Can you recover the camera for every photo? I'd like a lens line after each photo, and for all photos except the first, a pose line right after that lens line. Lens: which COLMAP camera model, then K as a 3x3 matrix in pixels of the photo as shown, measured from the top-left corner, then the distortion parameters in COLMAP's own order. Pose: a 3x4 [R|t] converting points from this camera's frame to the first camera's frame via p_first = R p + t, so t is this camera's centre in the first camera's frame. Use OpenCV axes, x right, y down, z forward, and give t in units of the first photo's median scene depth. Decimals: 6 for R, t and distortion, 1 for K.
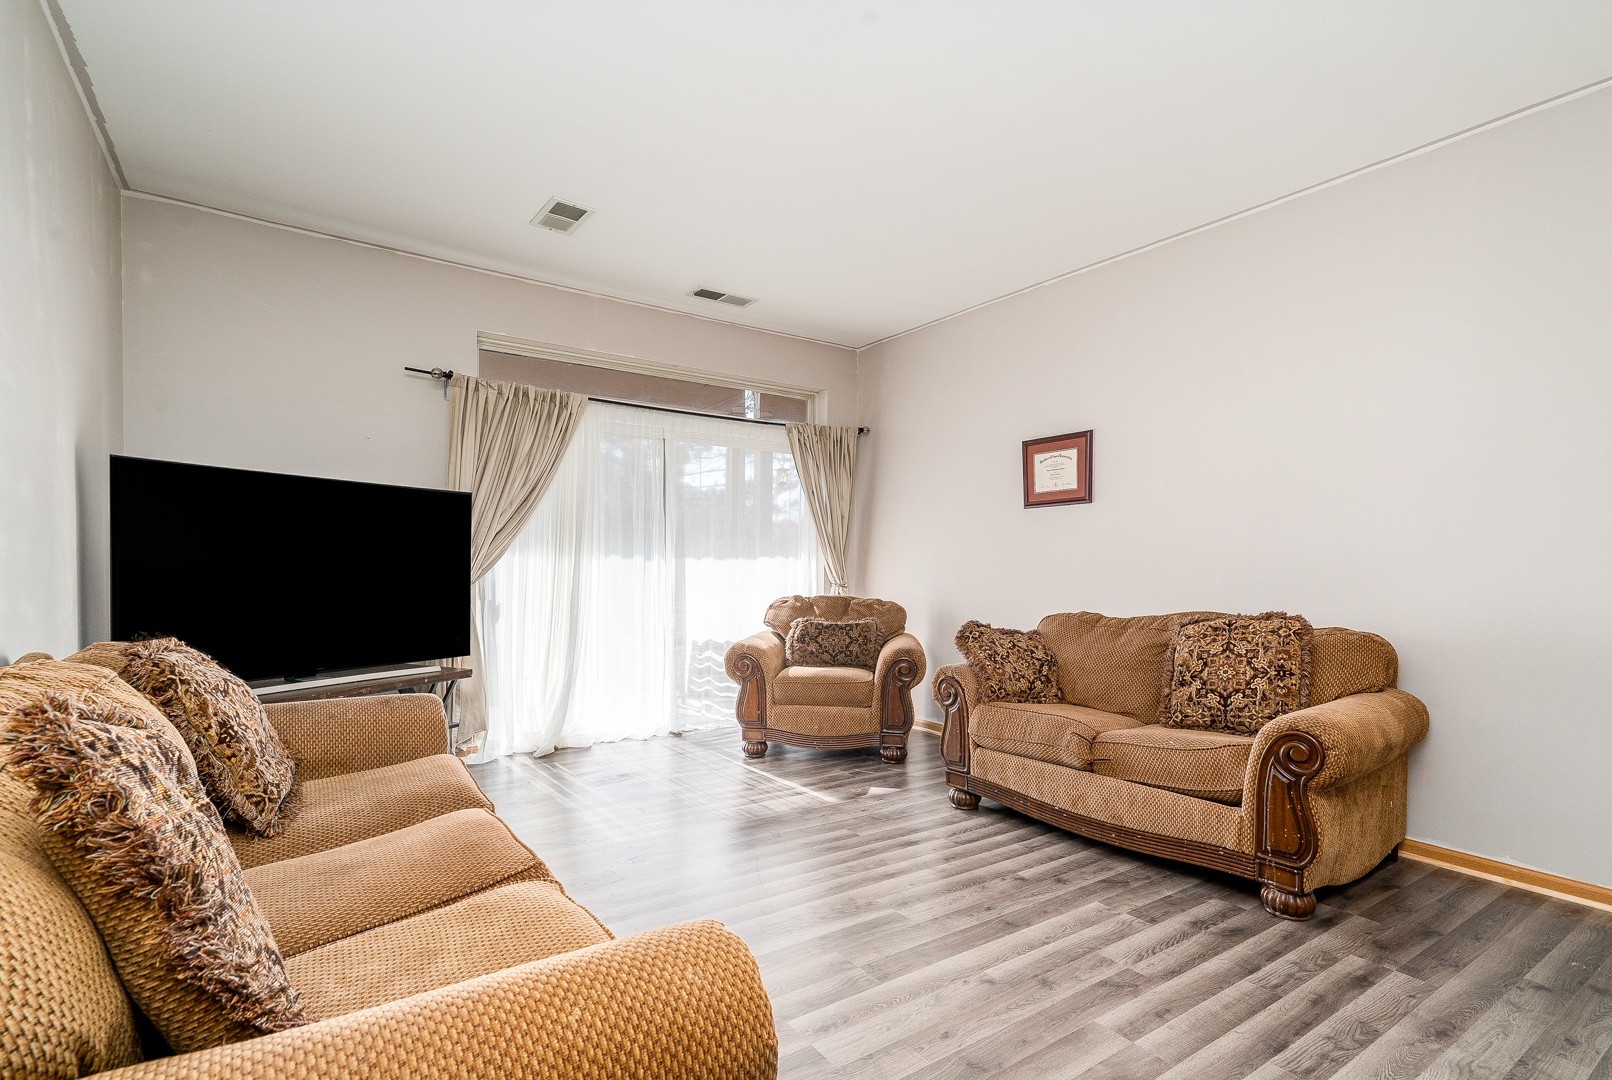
lens RADIAL K [[766.7, 0, 801.9], [0, 766.7, 578.7], [0, 0, 1]] dist [0.000139, 0.000130]
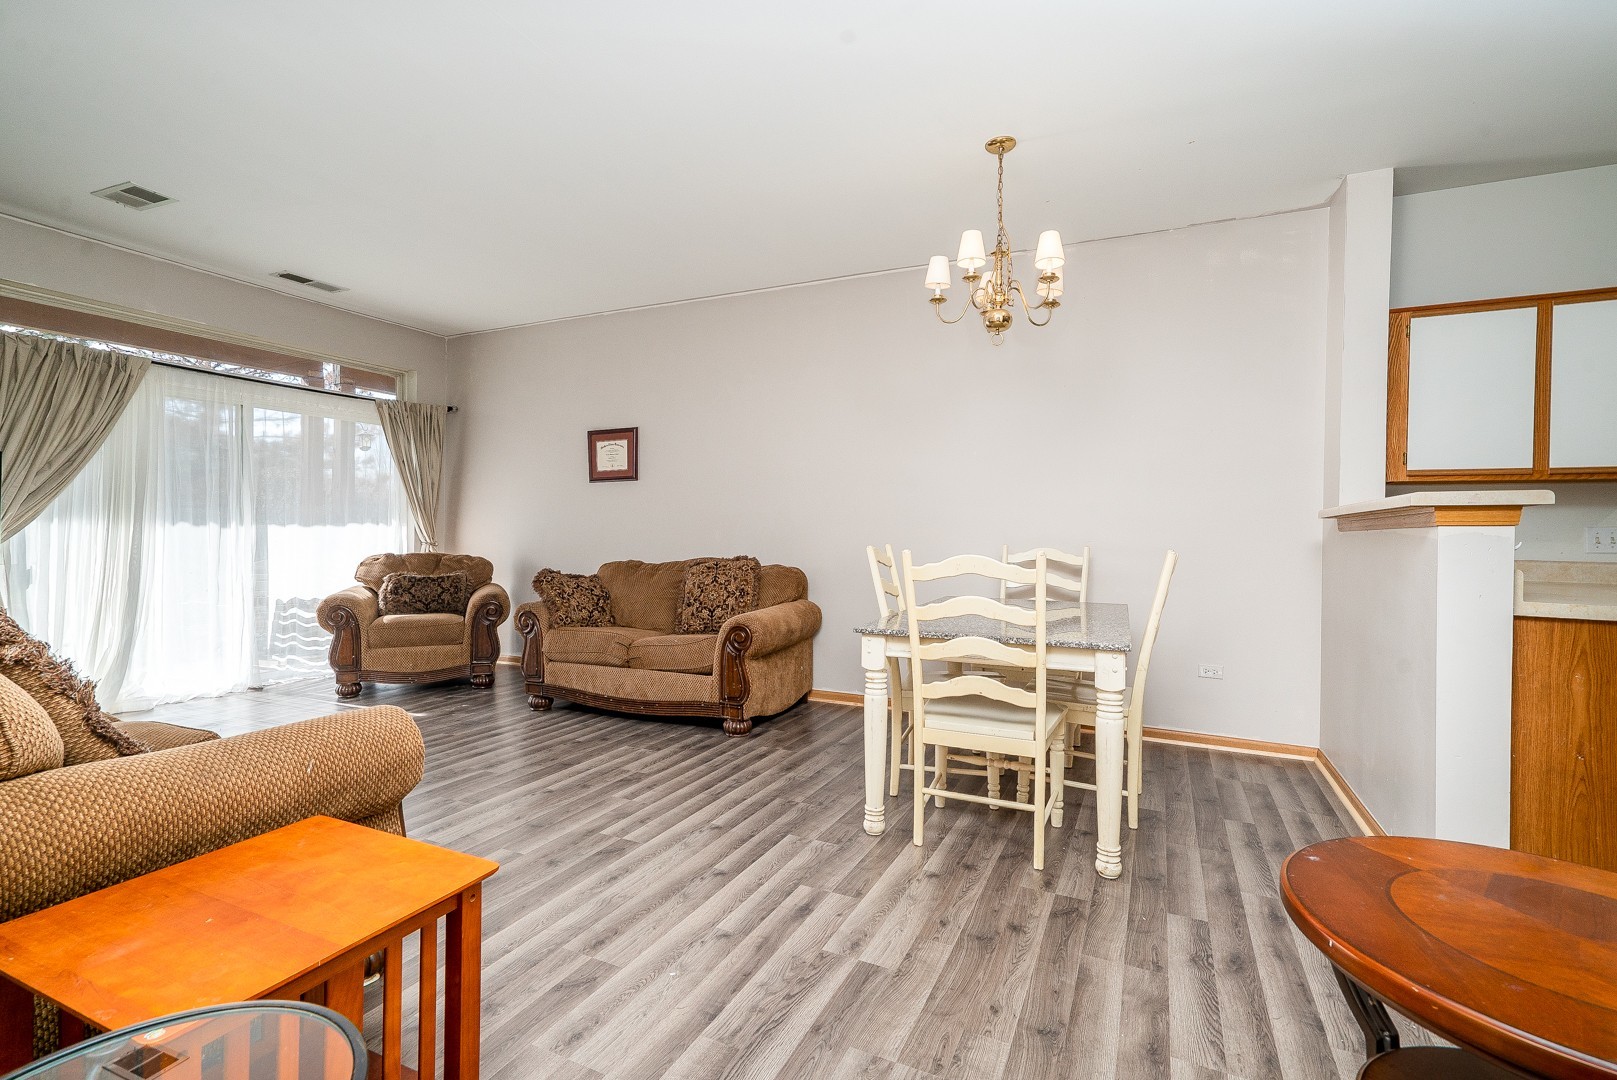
lens RADIAL K [[742.5, 0, 800.3], [0, 742.5, 533.5], [0, 0, 1]] dist [-0.000248, 0.005730]
pose [[0.865768, -0.007062, 0.500396, -0.040345], [0.009816, 0.999948, -0.002872, 0.002558], [-0.500349, 0.007398, 0.865792, -0.344424]]
